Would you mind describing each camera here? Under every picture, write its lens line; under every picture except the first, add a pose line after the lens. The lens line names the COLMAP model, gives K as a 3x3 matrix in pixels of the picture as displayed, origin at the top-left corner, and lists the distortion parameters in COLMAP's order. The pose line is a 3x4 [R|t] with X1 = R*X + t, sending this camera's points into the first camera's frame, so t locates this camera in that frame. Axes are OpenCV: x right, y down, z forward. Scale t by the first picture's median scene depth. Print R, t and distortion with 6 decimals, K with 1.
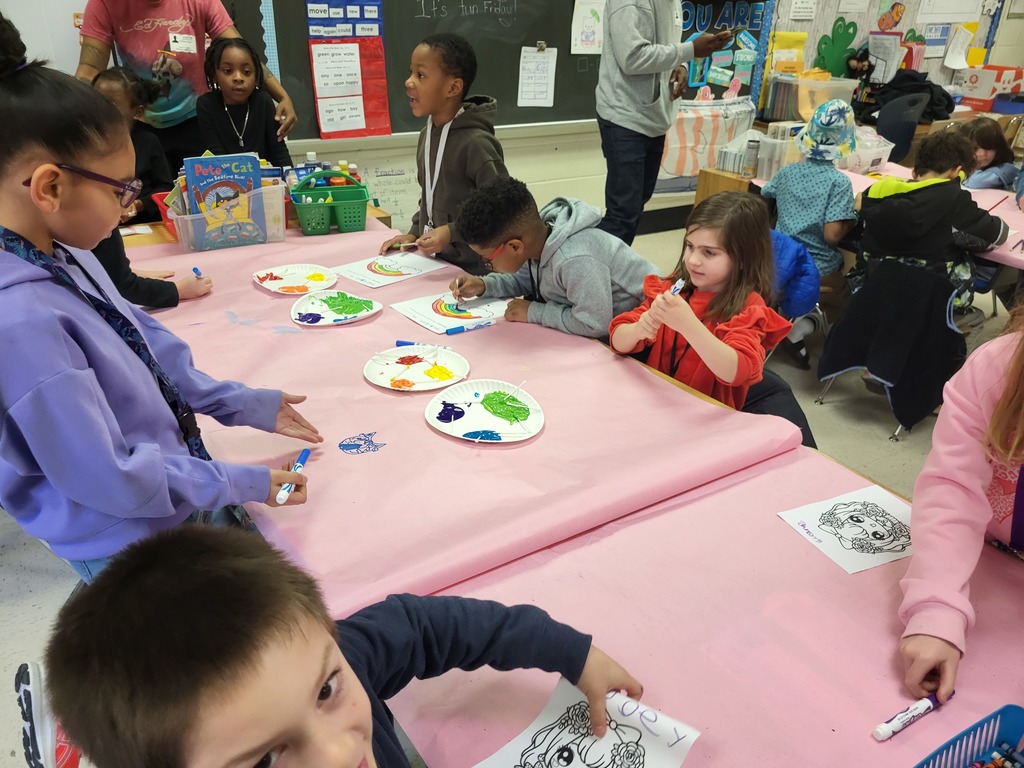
lens RADIAL K [[788.4, 0, 508.0], [0, 788.4, 388.1], [0, 0, 1]] dist [0.044878, -0.030511]
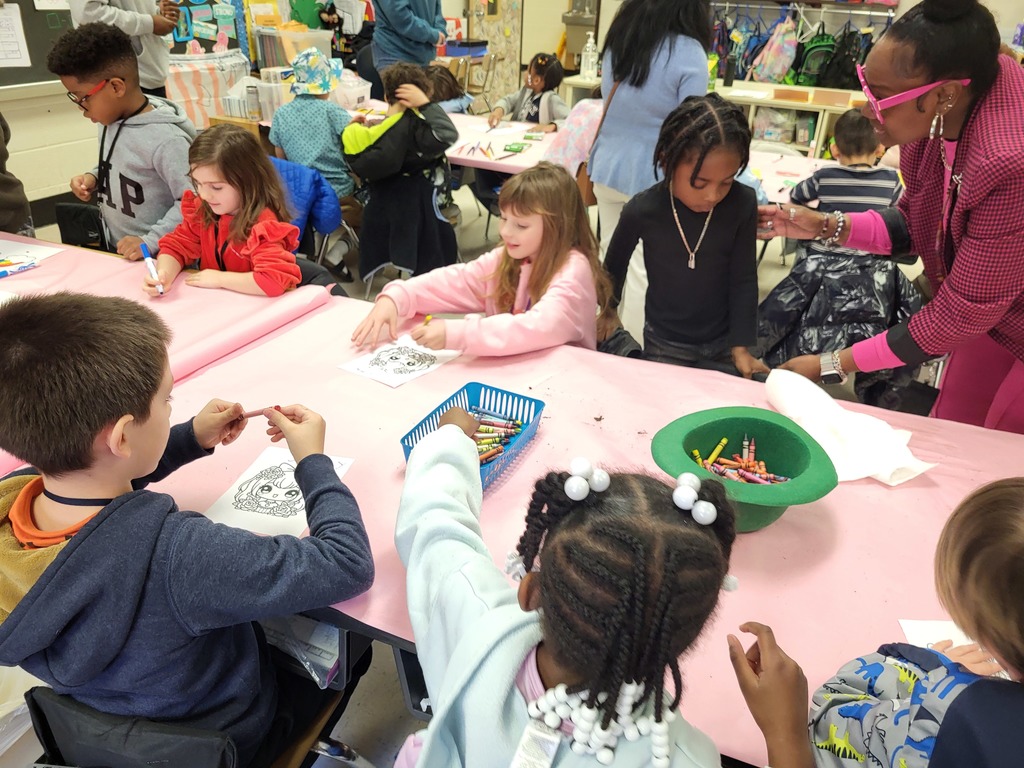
lens RADIAL K [[788.4, 0, 515.2], [0, 788.4, 381.9], [0, 0, 1]] dist [0.044878, -0.030511]
pose [[0.835446, -0.253290, 0.487723, -0.020318], [0.236121, 0.966807, 0.097630, 0.047260], [-0.496263, 0.033597, 0.867522, -0.093266]]
